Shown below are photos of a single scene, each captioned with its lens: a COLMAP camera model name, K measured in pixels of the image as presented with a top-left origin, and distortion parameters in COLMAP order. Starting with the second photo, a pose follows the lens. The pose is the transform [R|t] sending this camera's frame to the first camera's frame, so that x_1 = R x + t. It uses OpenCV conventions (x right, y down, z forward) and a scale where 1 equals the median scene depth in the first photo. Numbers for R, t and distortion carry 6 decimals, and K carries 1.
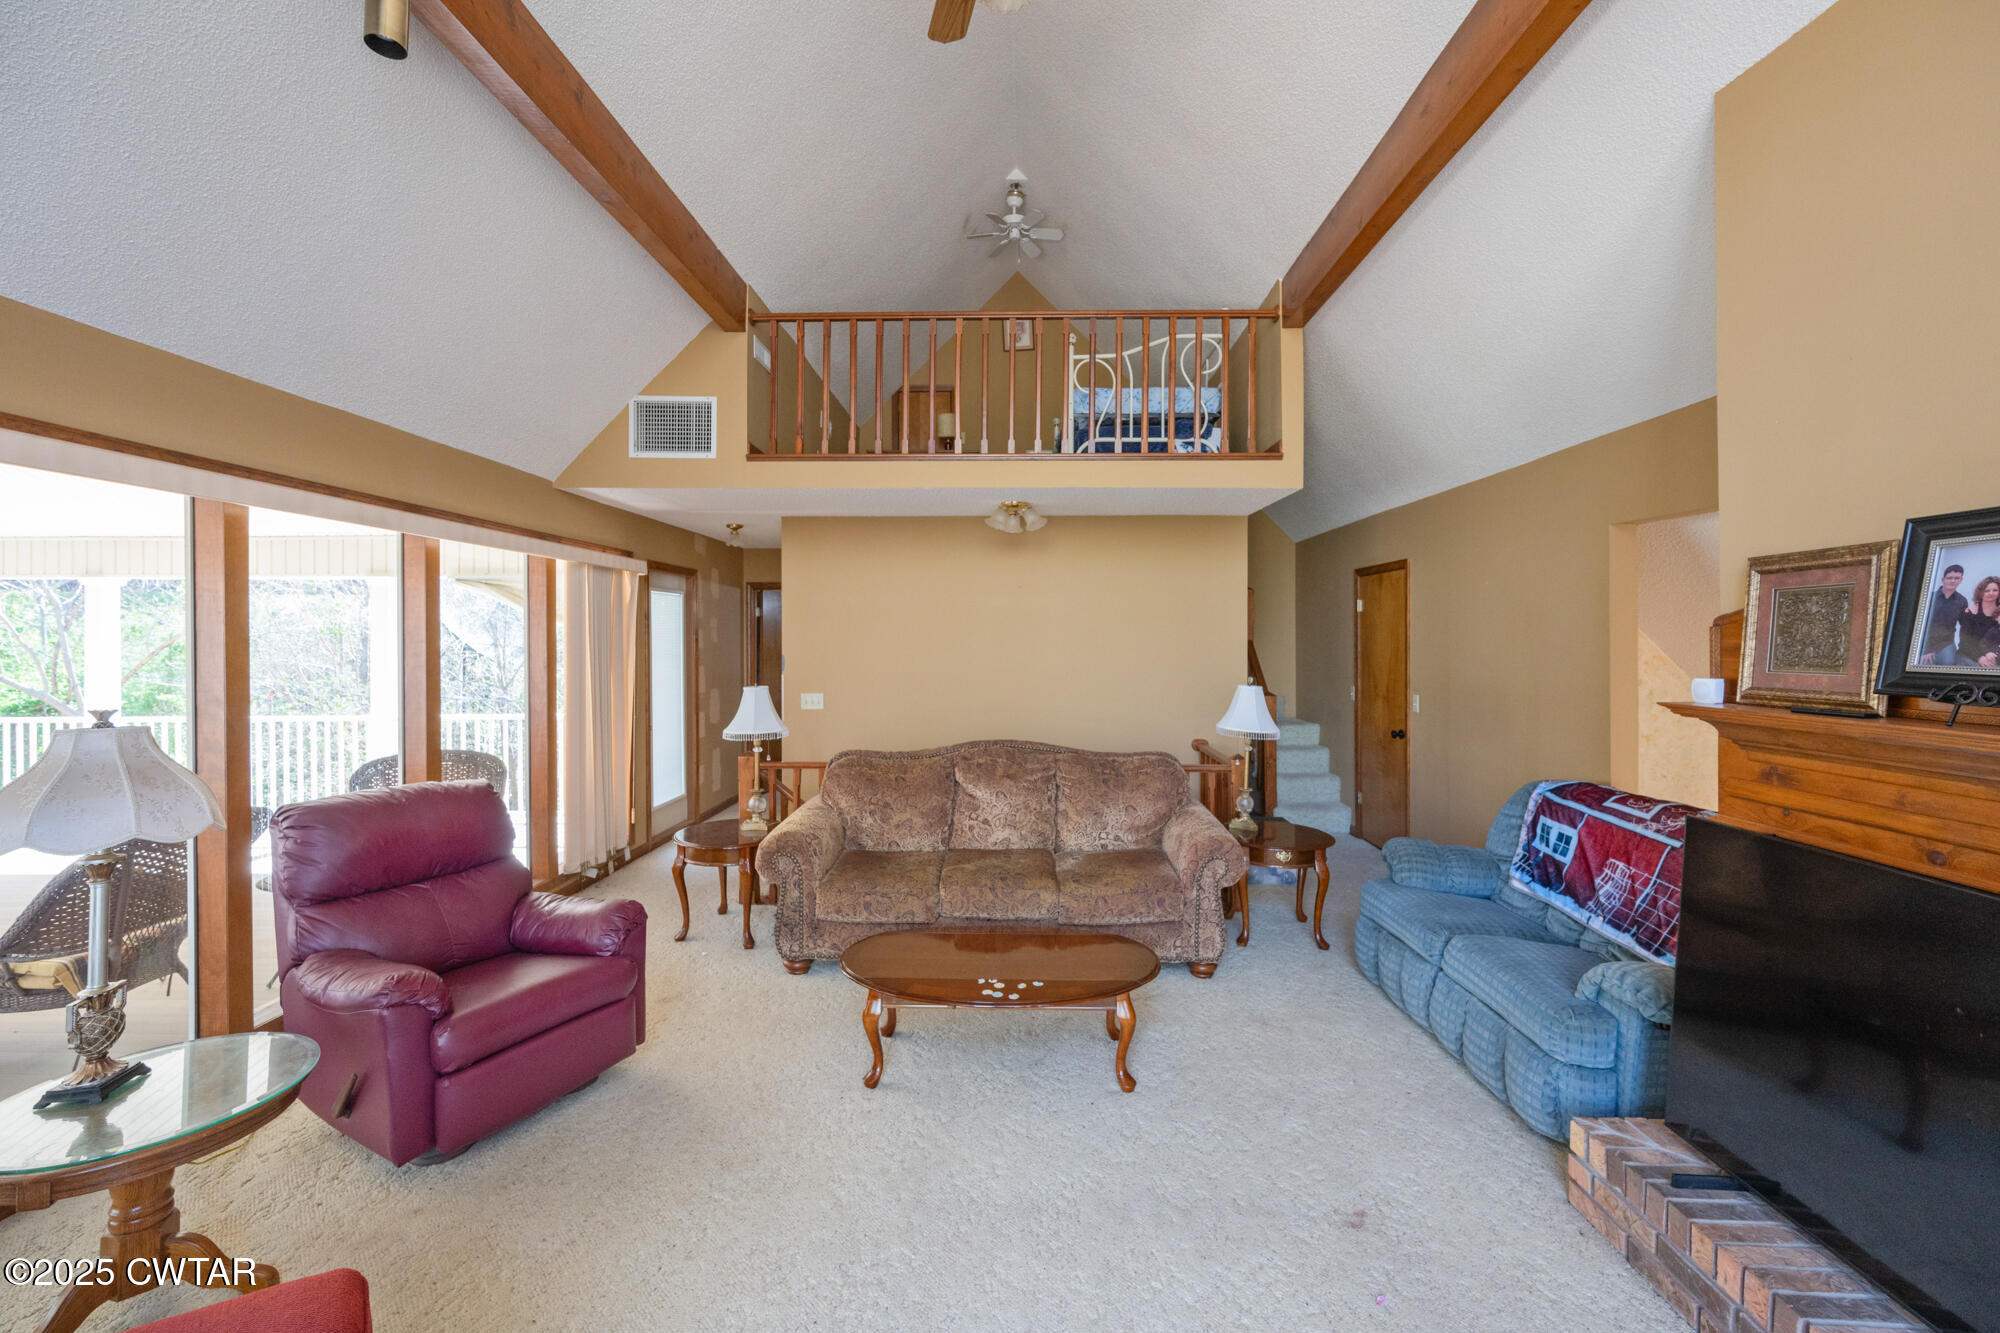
lens RADIAL K [[792.9, 0, 1002.1], [0, 792.9, 657.1], [0, 0, 1]] dist [-0.004567, 0.000000]
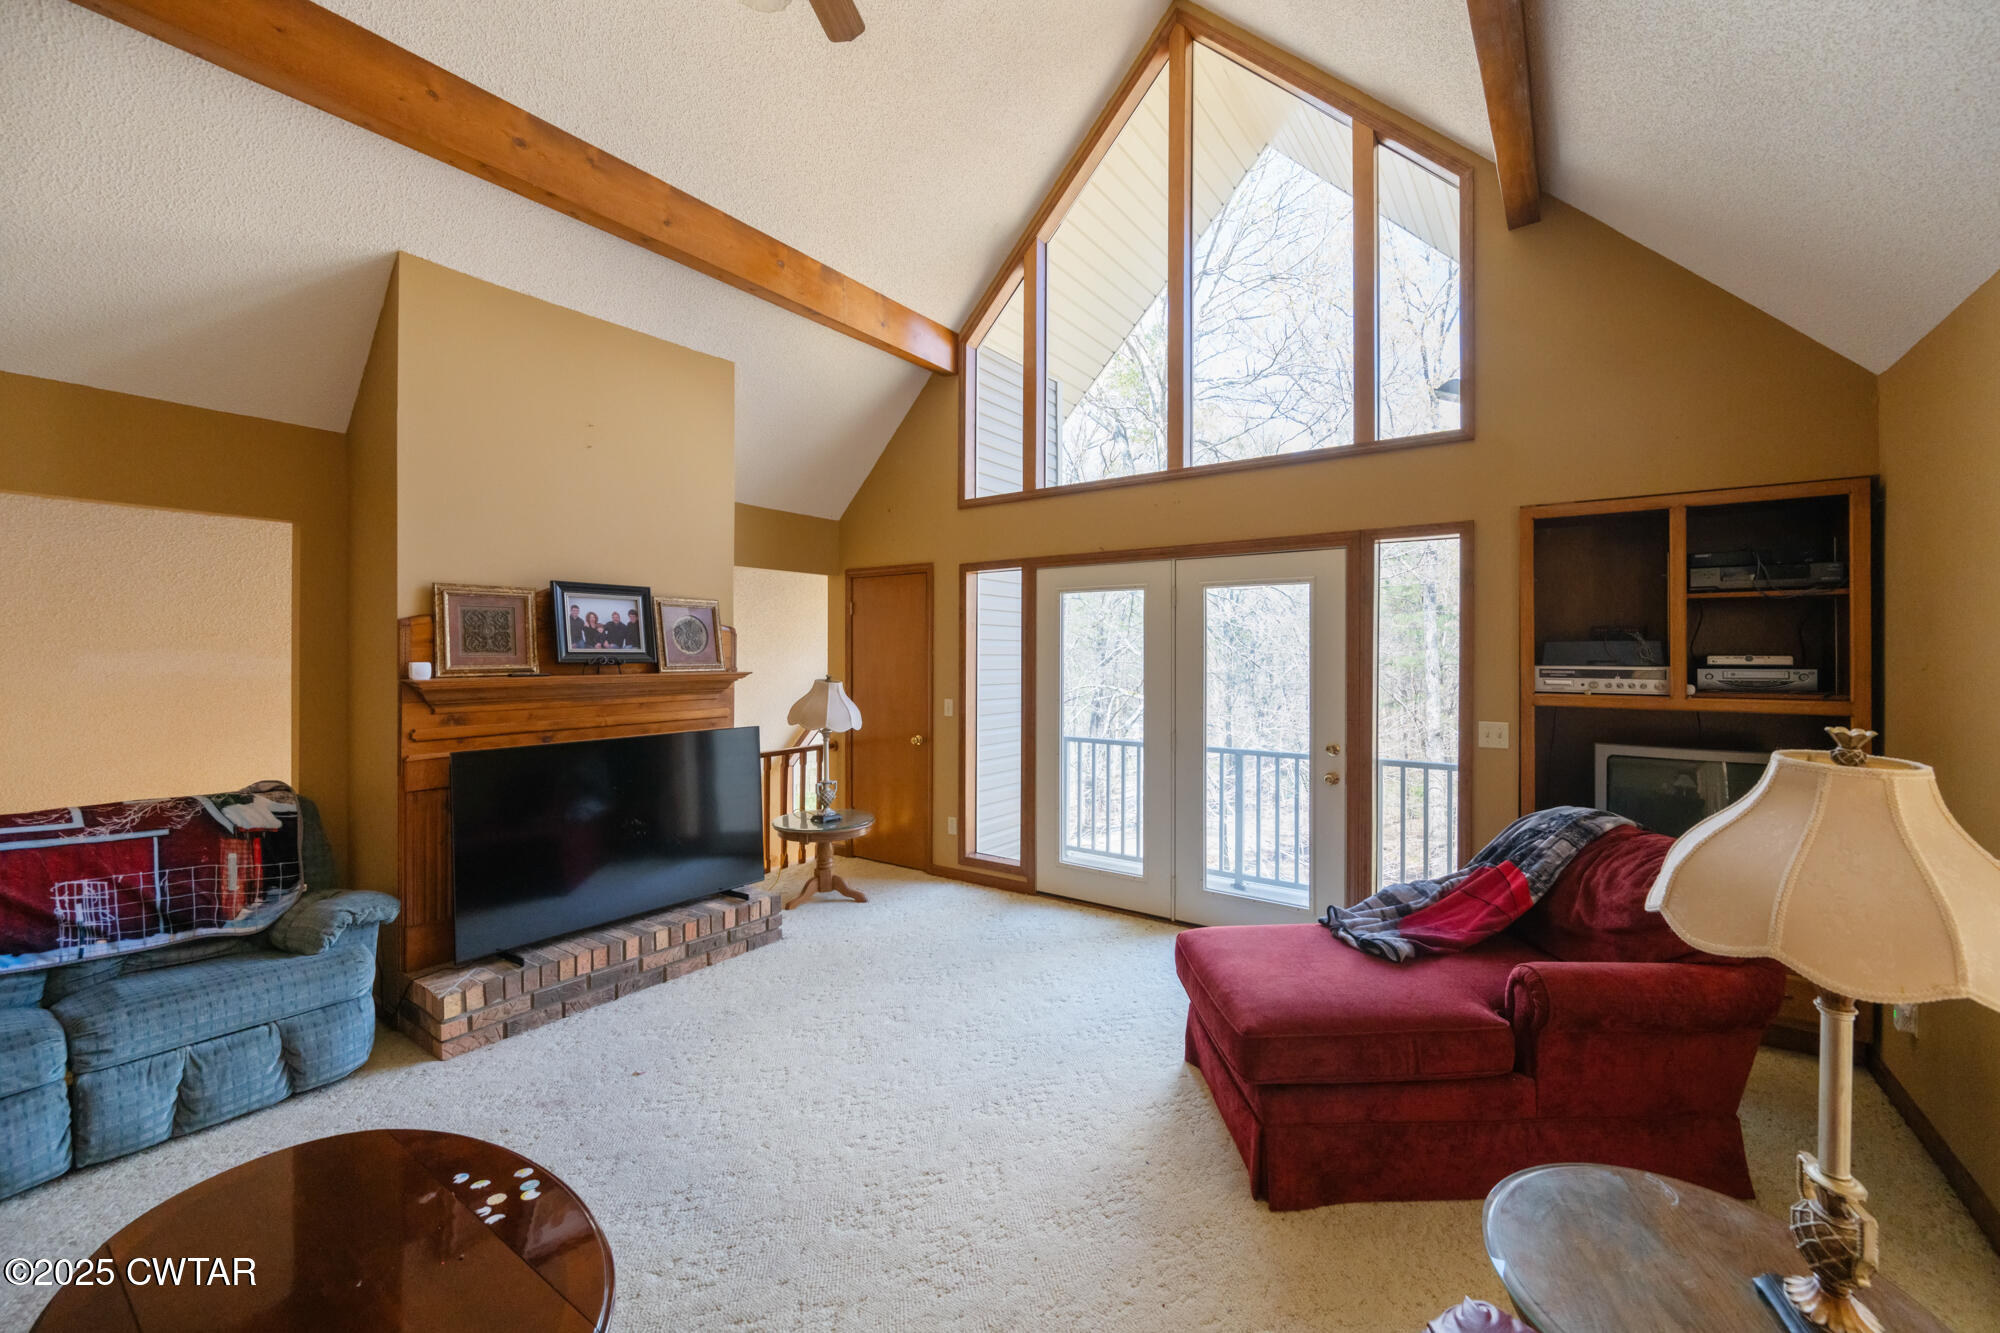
lens RADIAL K [[792.9, 0, 1021.4], [0, 792.9, 644.6], [0, 0, 1]] dist [-0.004567, 0.000000]
pose [[-0.839276, 0.008097, 0.543646, -0.848463], [0.012481, 0.999913, 0.004375, 0.003307], [-0.543563, 0.010457, -0.839303, 1.650448]]
